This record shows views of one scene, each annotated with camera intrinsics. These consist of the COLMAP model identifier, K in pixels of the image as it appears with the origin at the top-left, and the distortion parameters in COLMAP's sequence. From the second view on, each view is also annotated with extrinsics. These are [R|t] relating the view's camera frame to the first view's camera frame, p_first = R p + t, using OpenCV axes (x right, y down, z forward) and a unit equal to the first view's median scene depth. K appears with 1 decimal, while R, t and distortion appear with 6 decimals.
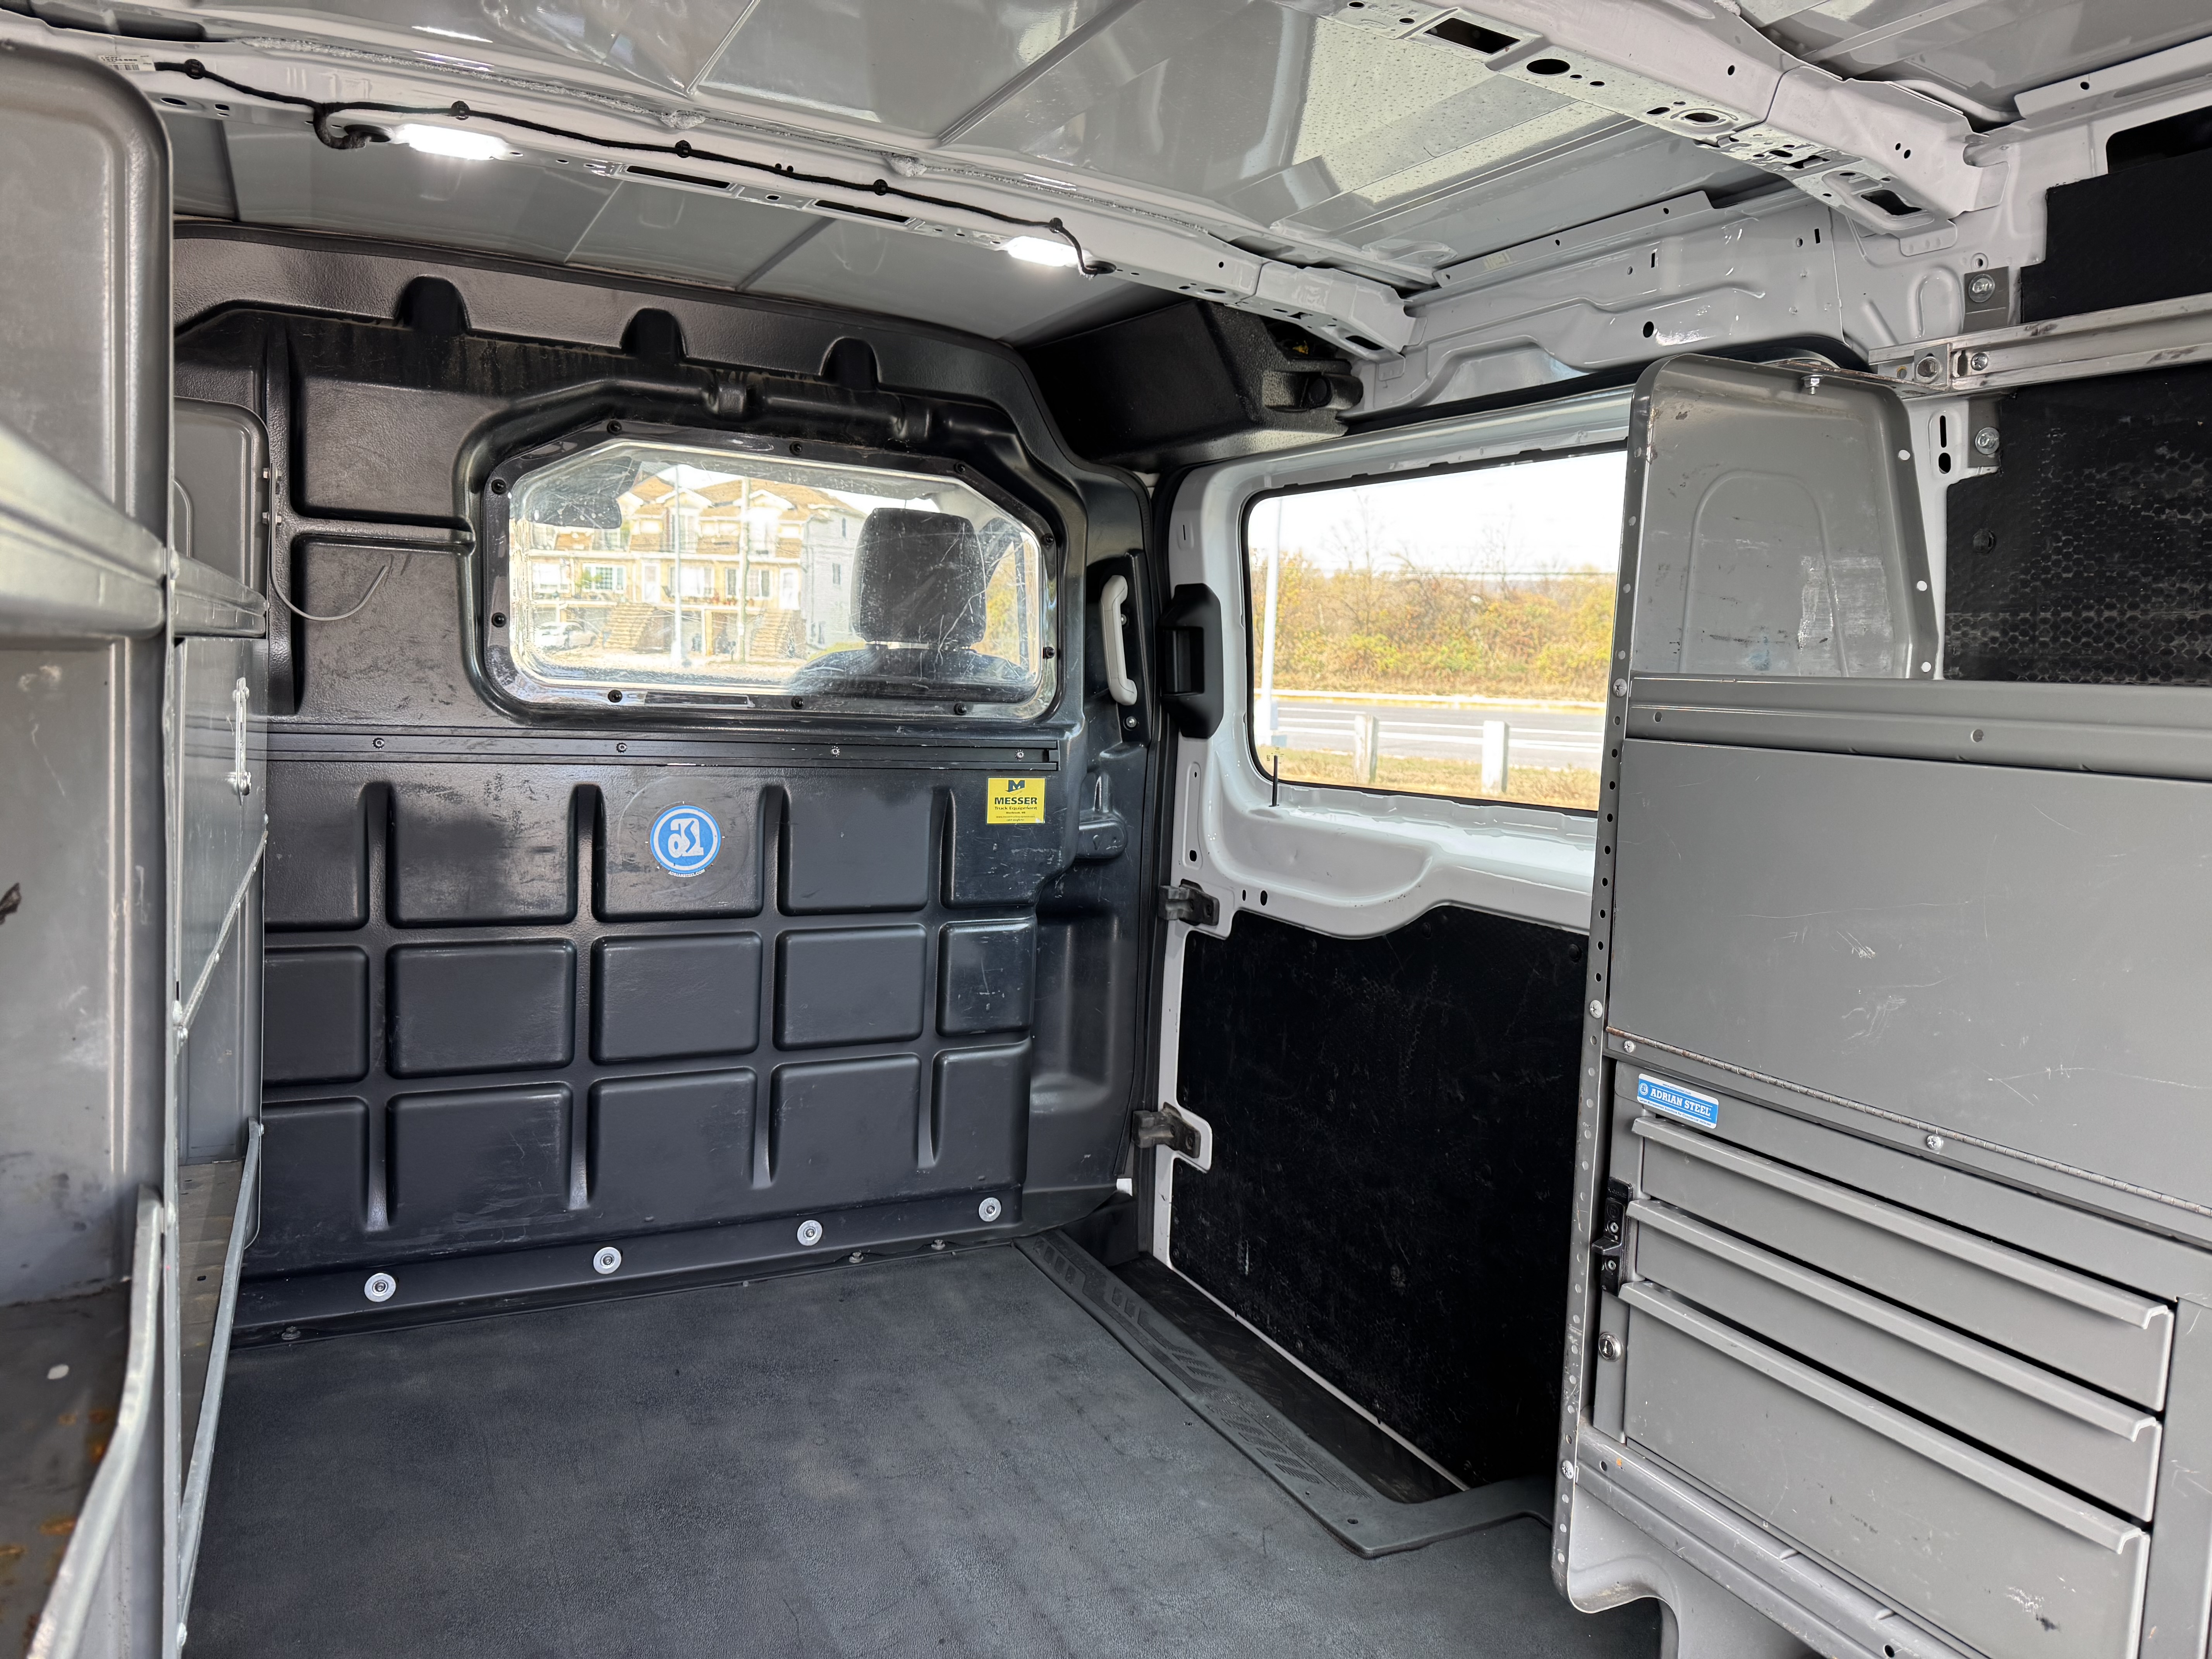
lens RADIAL K [[1542.4, 0, 1137.7], [0, 1542.4, 791.3], [0, 0, 1]] dist [0.001435, -0.019064]
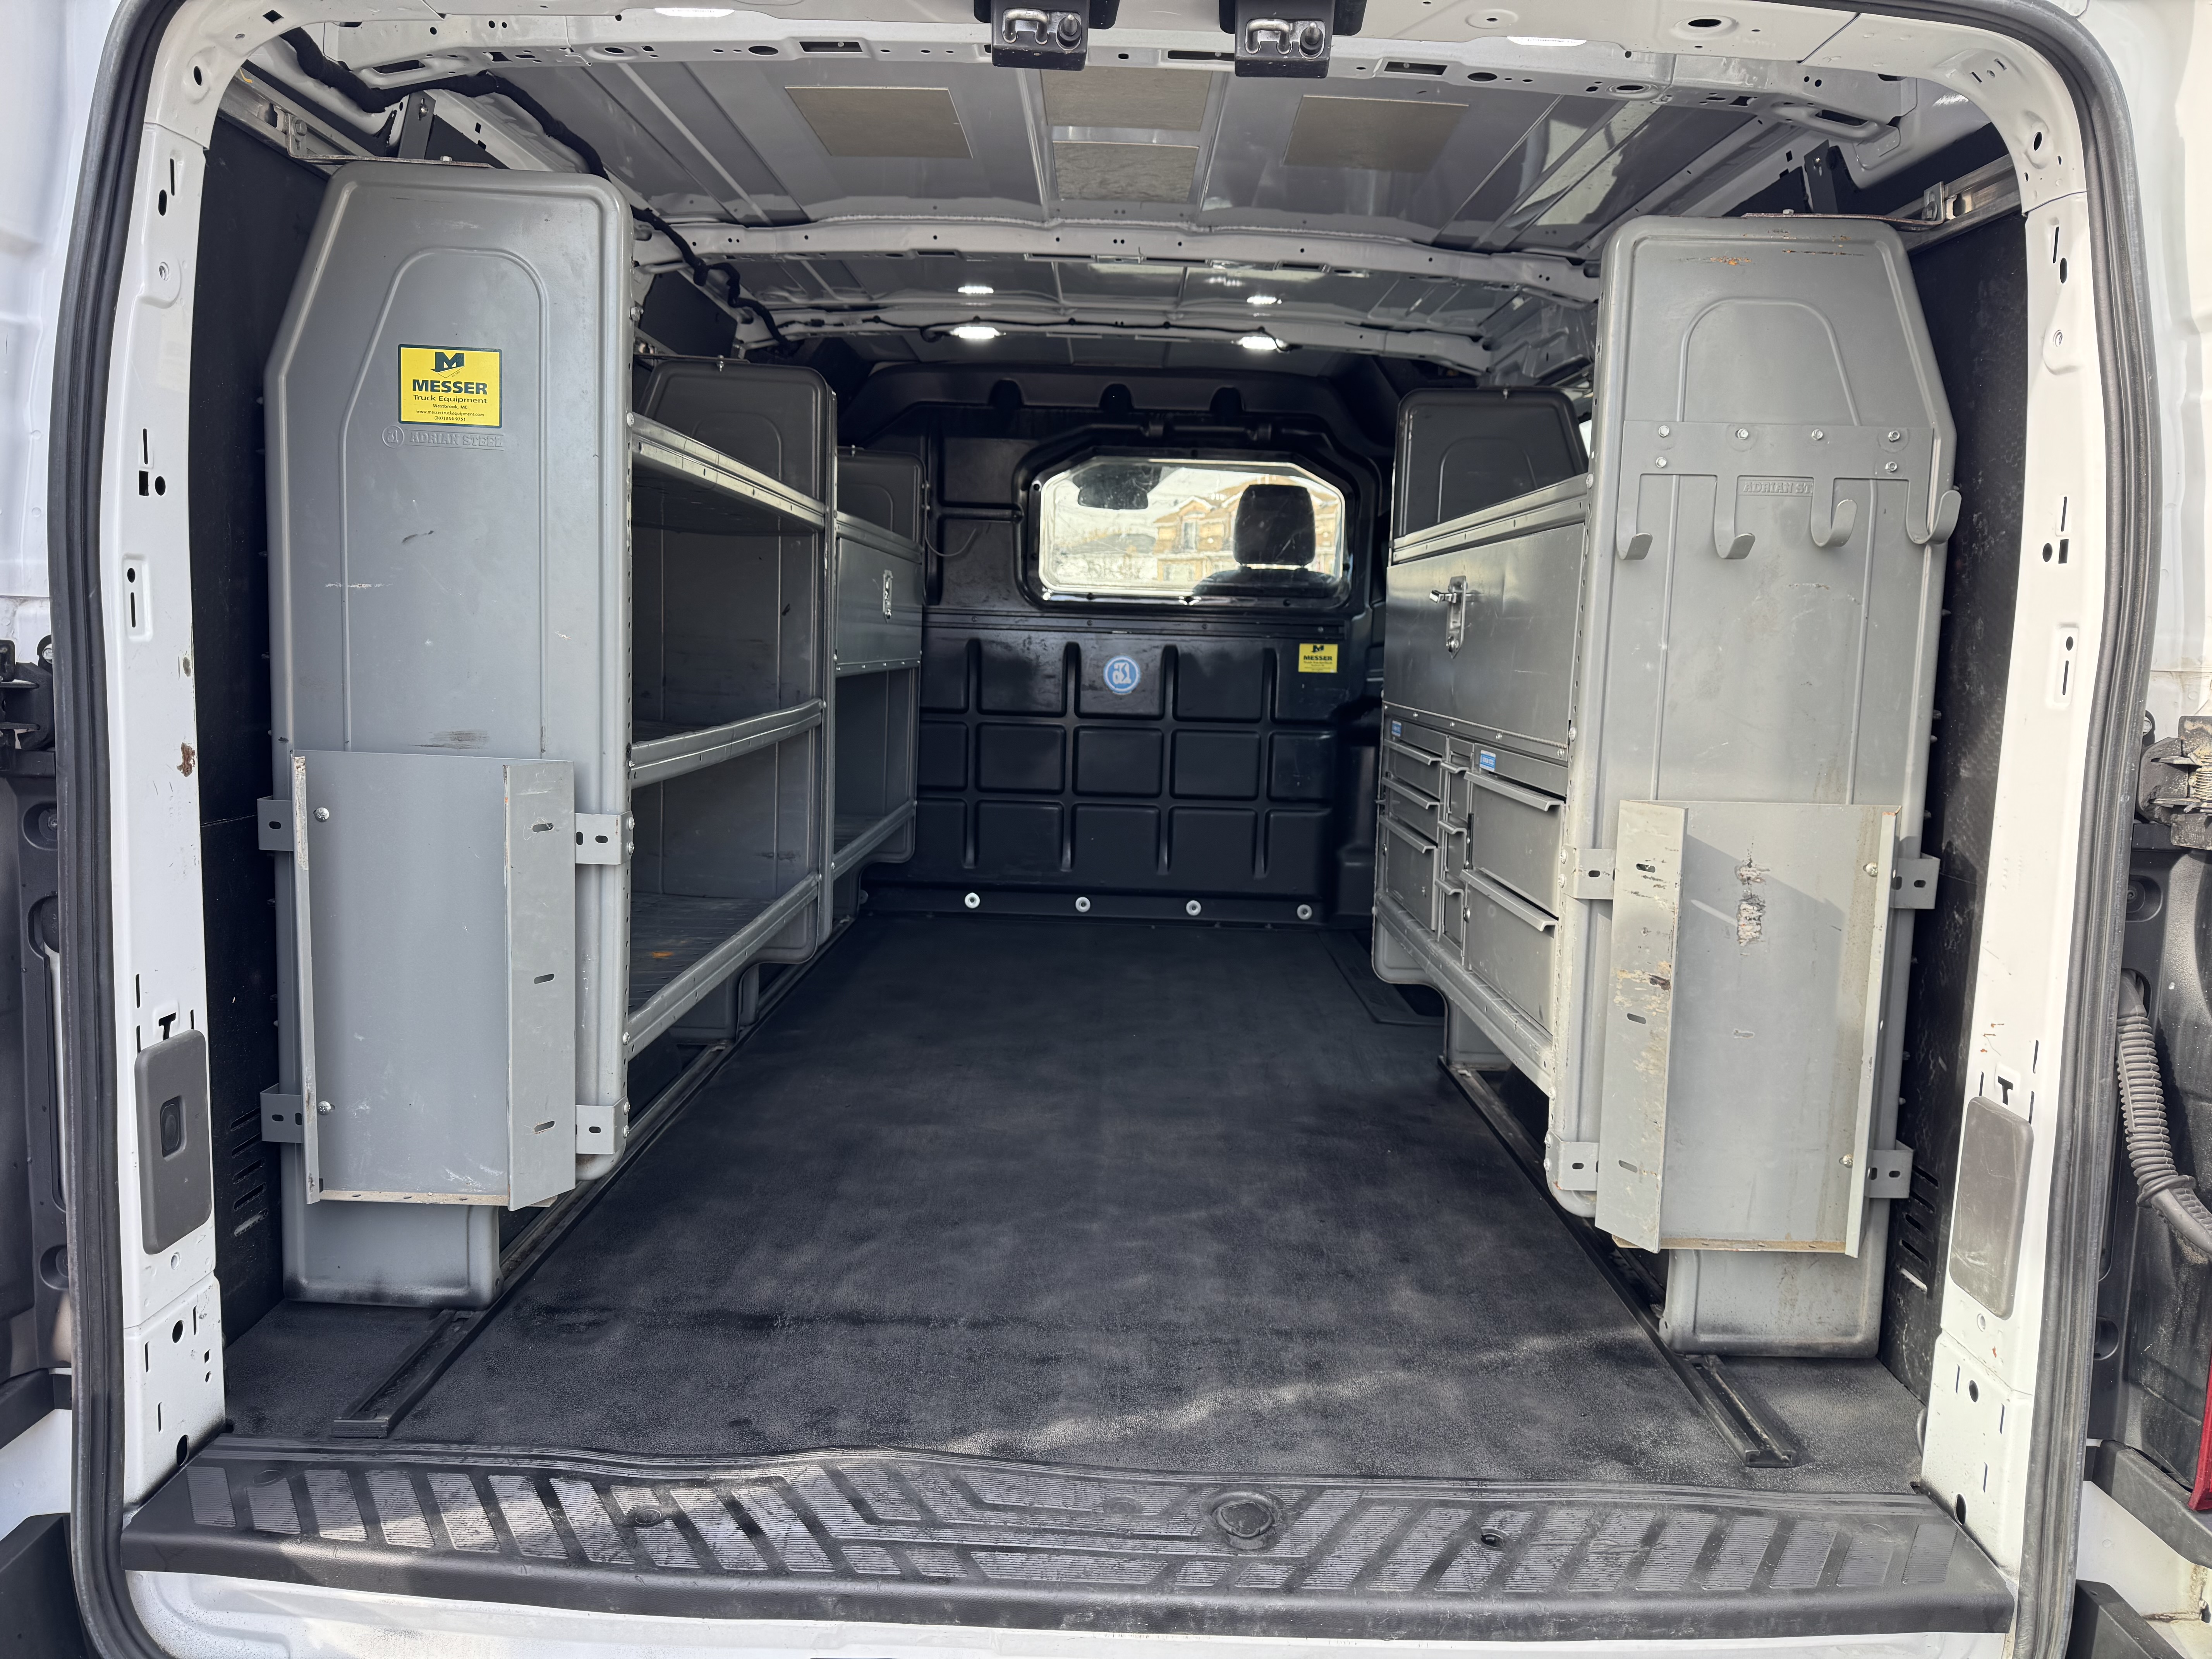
lens RADIAL K [[1542.4, 0, 1102.3], [0, 1542.4, 829.5], [0, 0, 1]] dist [0.001435, -0.019064]
pose [[0.877600, 0.043472, -0.477419, 0.585473], [-0.029986, 0.998908, 0.035836, 0.155164], [0.478455, -0.017134, 0.877945, -0.643331]]
